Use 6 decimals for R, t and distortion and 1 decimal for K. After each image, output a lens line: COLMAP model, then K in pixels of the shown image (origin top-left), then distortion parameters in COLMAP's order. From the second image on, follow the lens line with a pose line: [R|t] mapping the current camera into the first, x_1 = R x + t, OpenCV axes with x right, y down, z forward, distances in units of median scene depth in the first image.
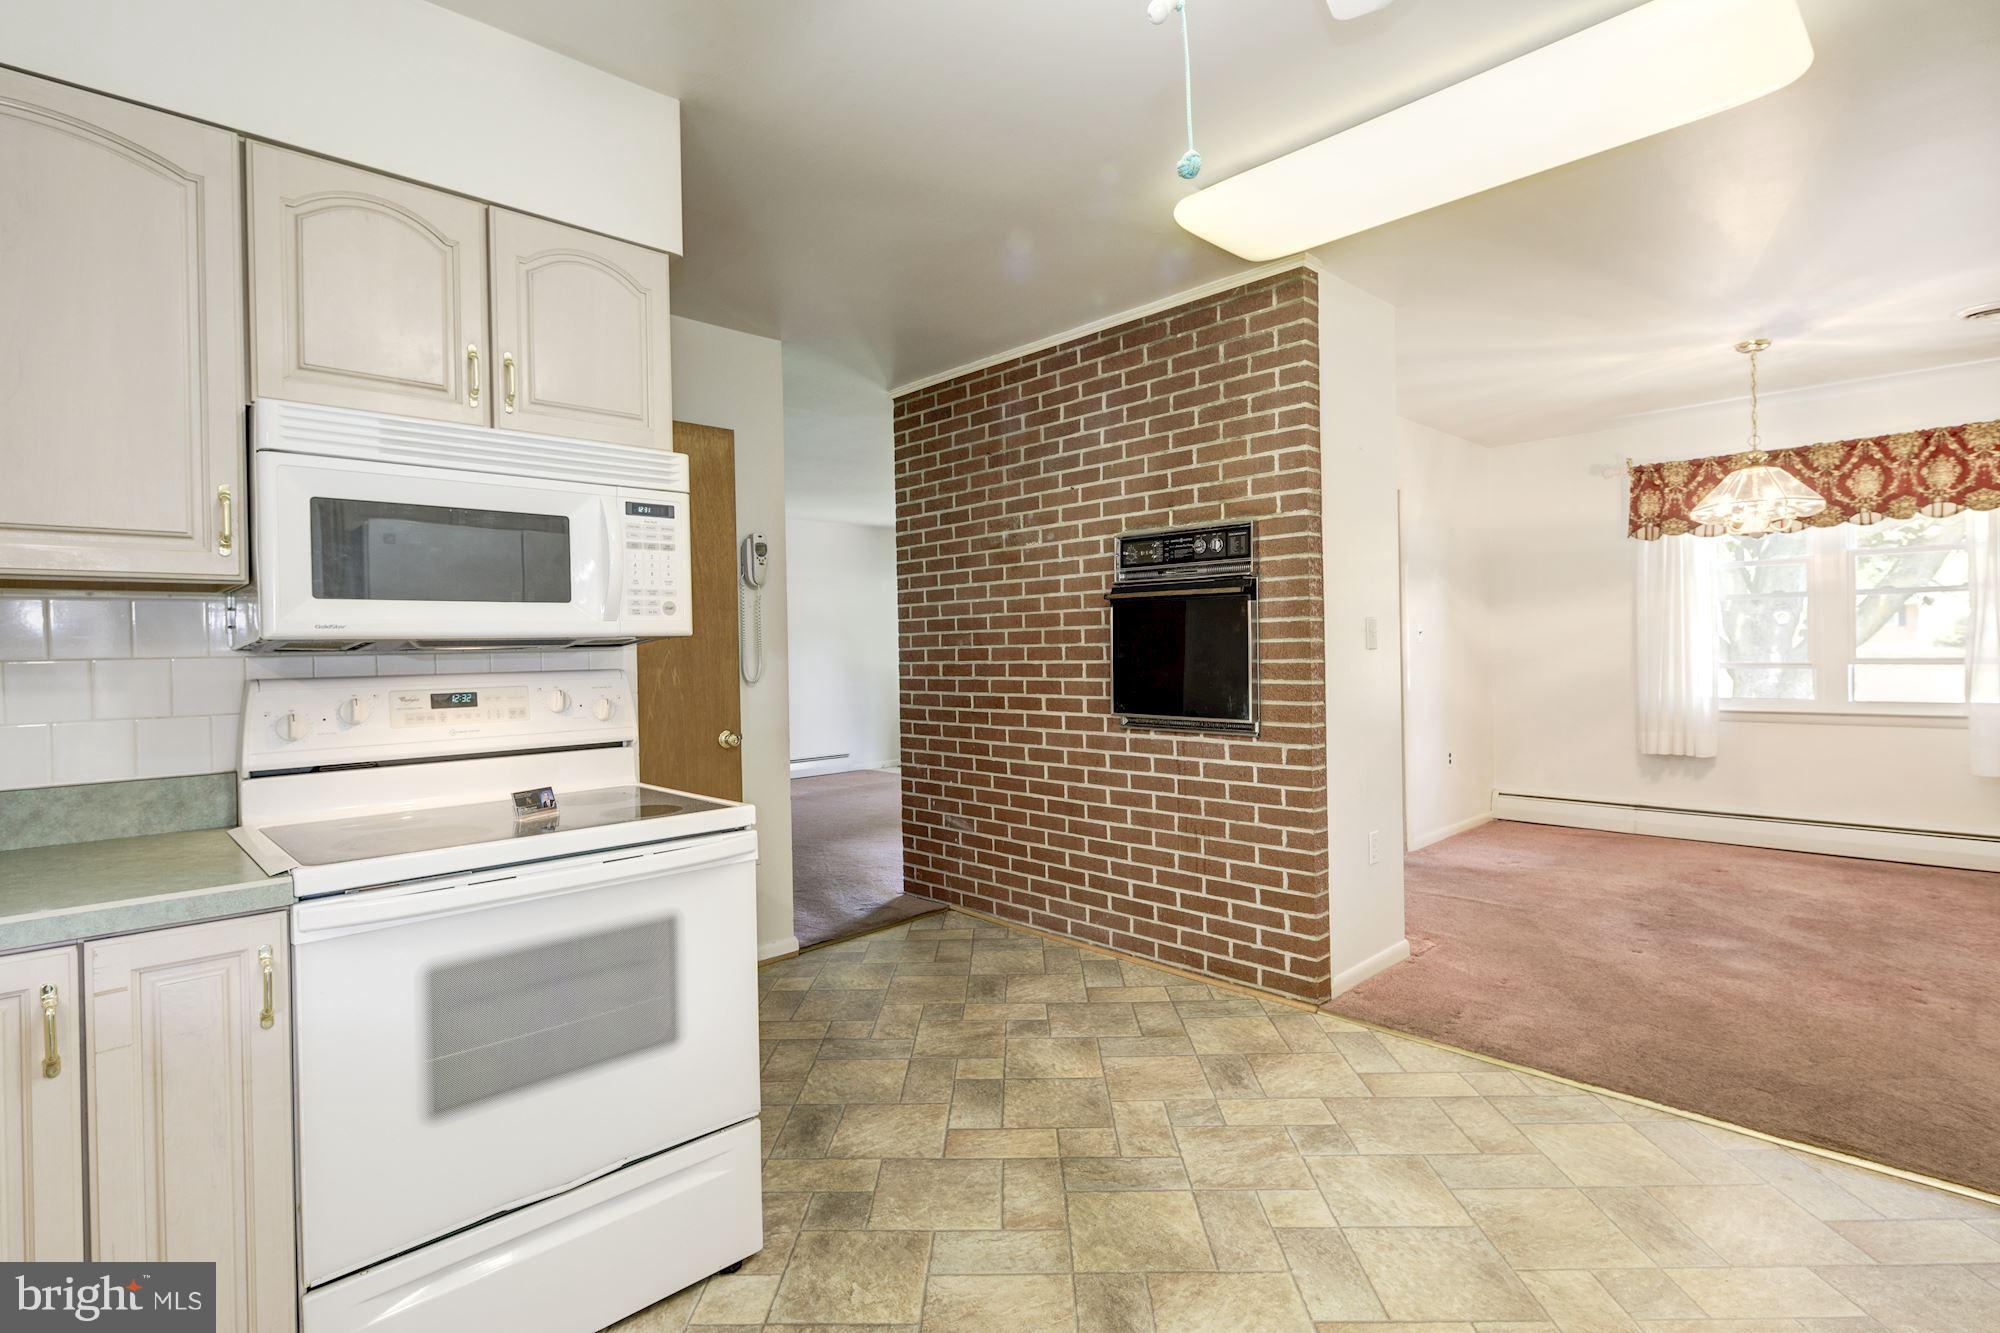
lens RADIAL K [[962.1, 0, 1001.8], [0, 962.1, 649.3], [0, 0, 1]] dist [0.003410, -0.003858]
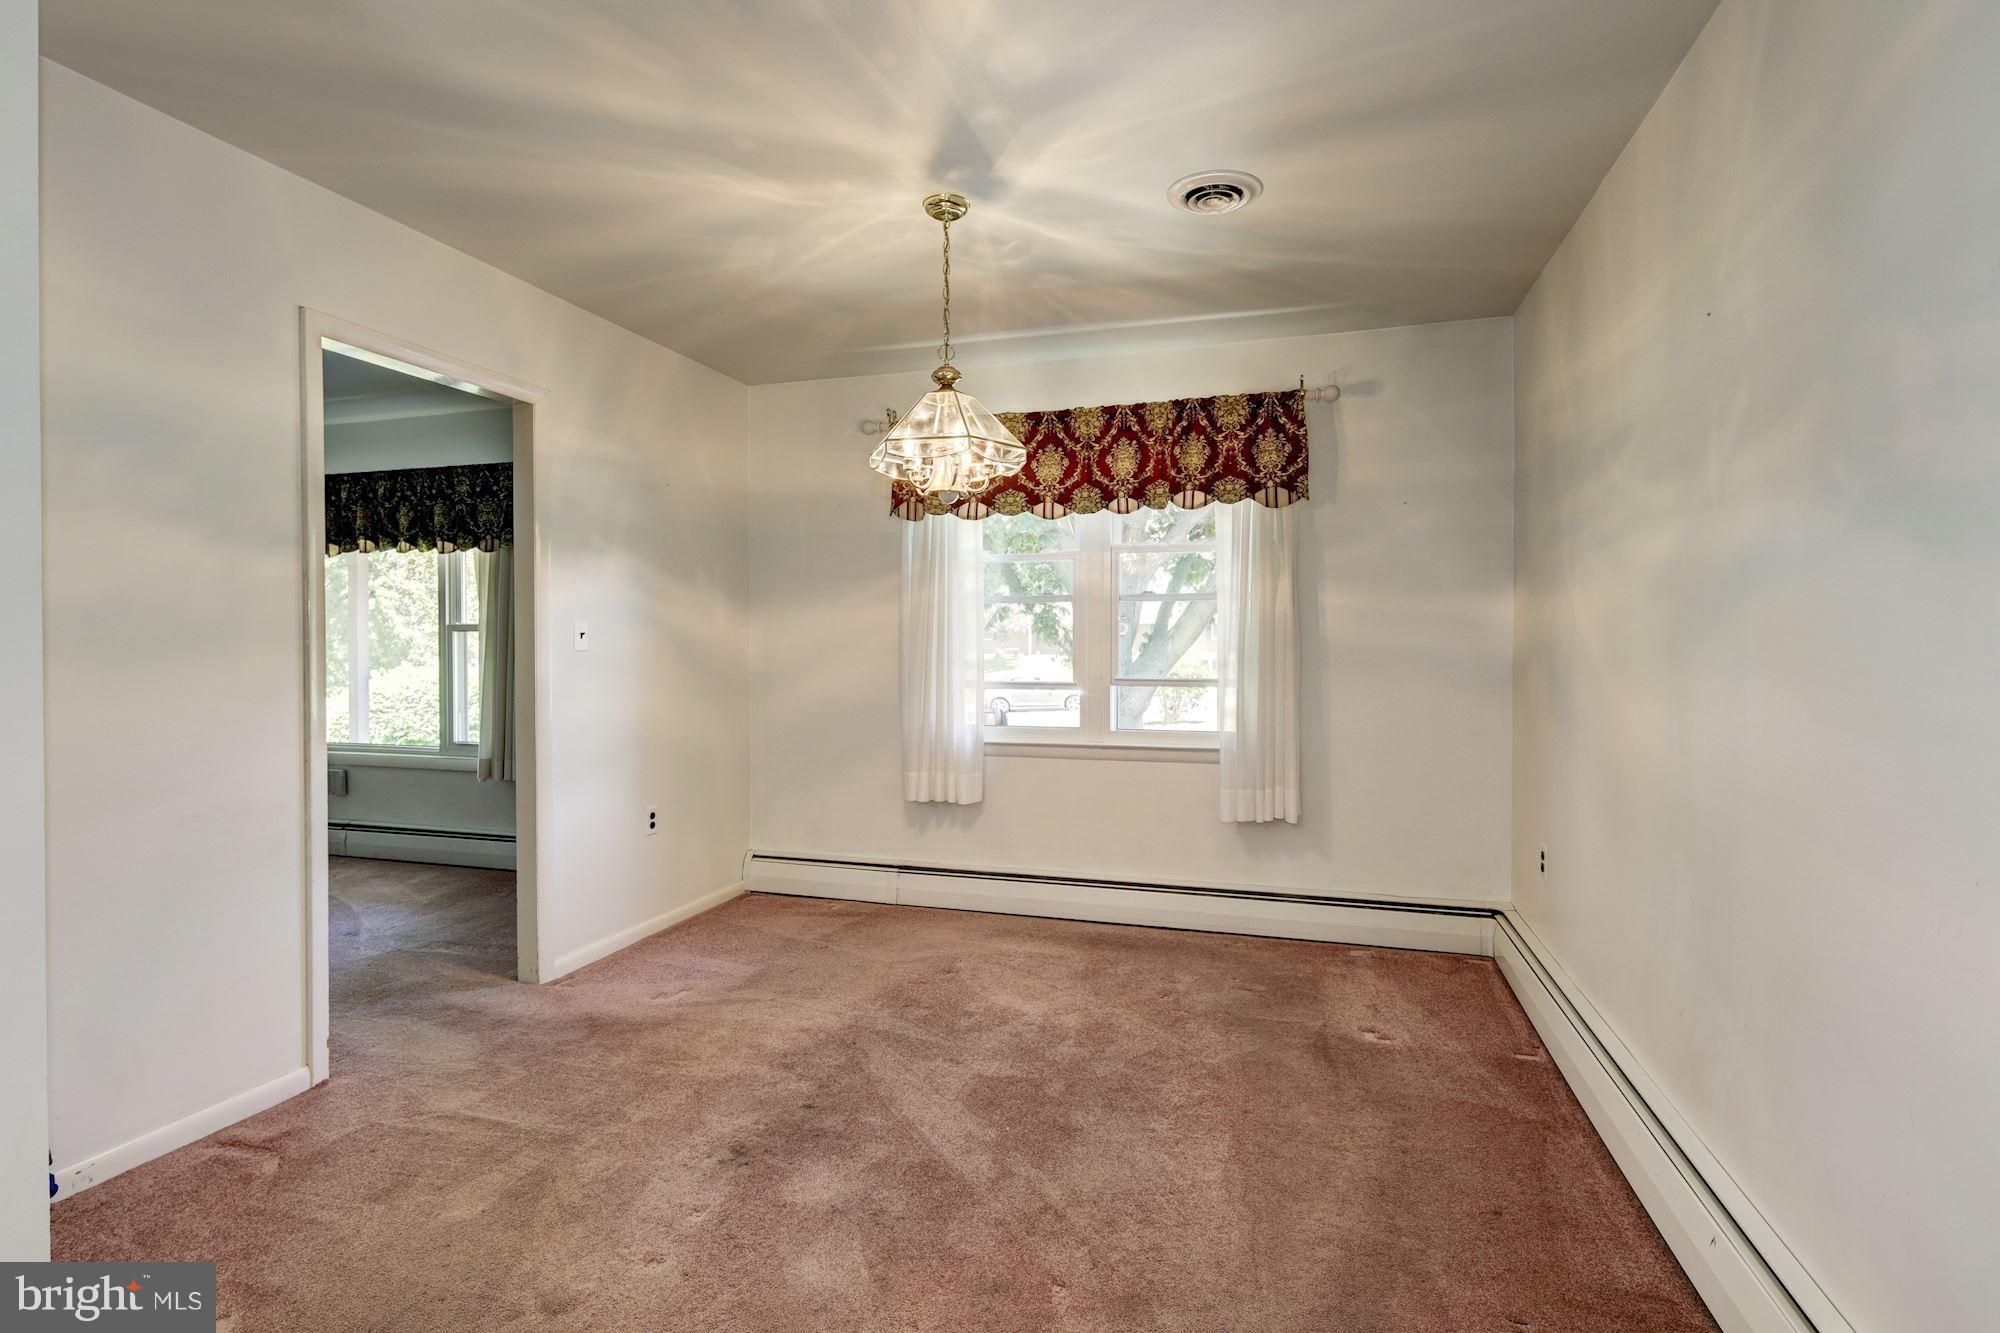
lens RADIAL K [[962.1, 0, 1000.8], [0, 962.1, 657.0], [0, 0, 1]] dist [0.003410, -0.003858]
pose [[0.876250, 0.012055, 0.481706, 0.426290], [-0.014324, 0.999897, 0.001033, -0.008269], [-0.481644, -0.007805, 0.876332, 0.346026]]
